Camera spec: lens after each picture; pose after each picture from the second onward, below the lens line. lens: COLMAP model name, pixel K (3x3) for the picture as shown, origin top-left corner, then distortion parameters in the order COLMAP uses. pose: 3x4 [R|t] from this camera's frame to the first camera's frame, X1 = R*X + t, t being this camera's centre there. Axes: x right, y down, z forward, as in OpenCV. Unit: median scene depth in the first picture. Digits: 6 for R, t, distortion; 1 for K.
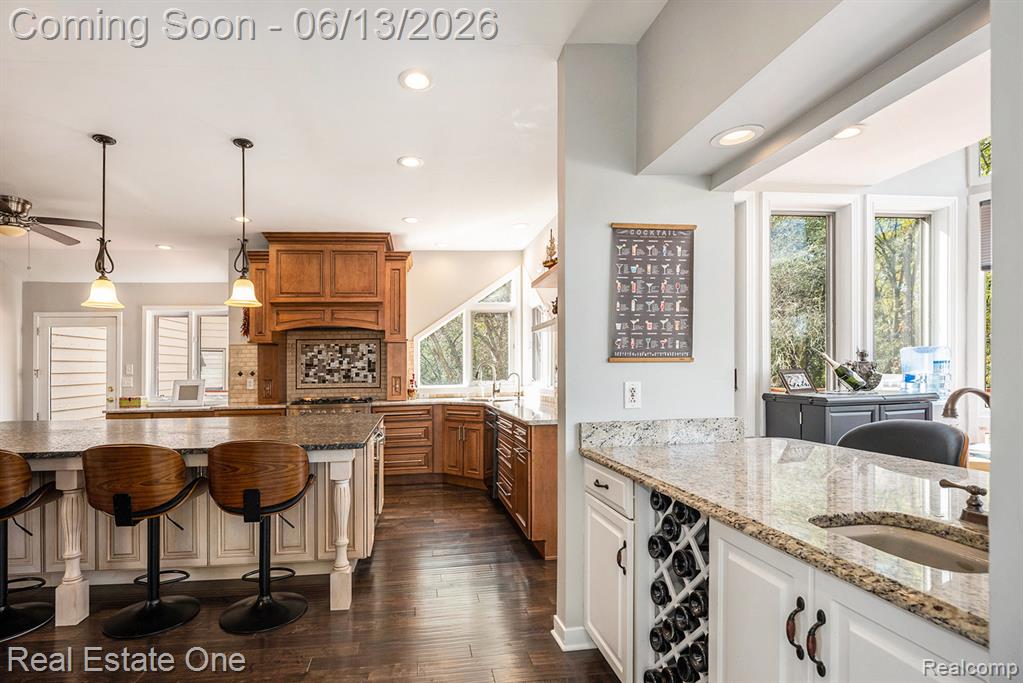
lens RADIAL K [[484.7, 0, 460.0], [0, 484.7, 348.4], [0, 0, 1]] dist [-0.001991, -0.000499]
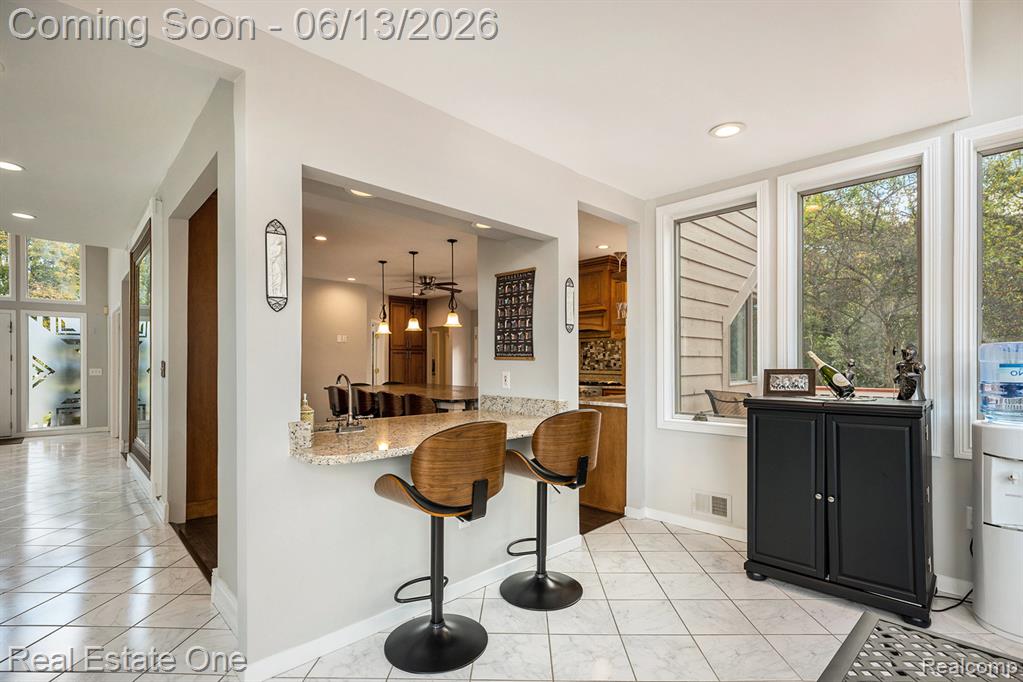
lens RADIAL K [[484.7, 0, 515.3], [0, 484.7, 339.1], [0, 0, 1]] dist [-0.001991, -0.000499]
pose [[0.595609, -0.018696, -0.803057, 0.726311], [0.023555, 0.999706, -0.005804, -0.012930], [0.802929, -0.015459, 0.595874, 0.032339]]
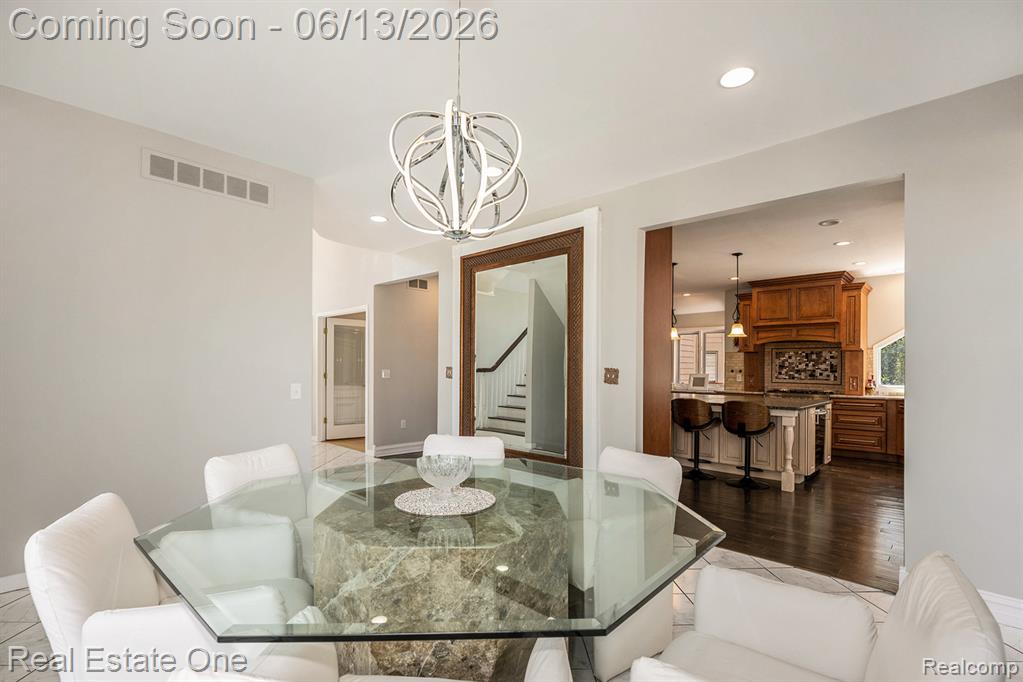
lens RADIAL K [[484.7, 0, 492.9], [0, 484.7, 361.9], [0, 0, 1]] dist [-0.001991, -0.000499]
pose [[0.643062, 0.015973, -0.765647, 0.256365], [0.009482, 0.999540, 0.028817, -0.030639], [0.765755, -0.025791, 0.642615, -0.621876]]
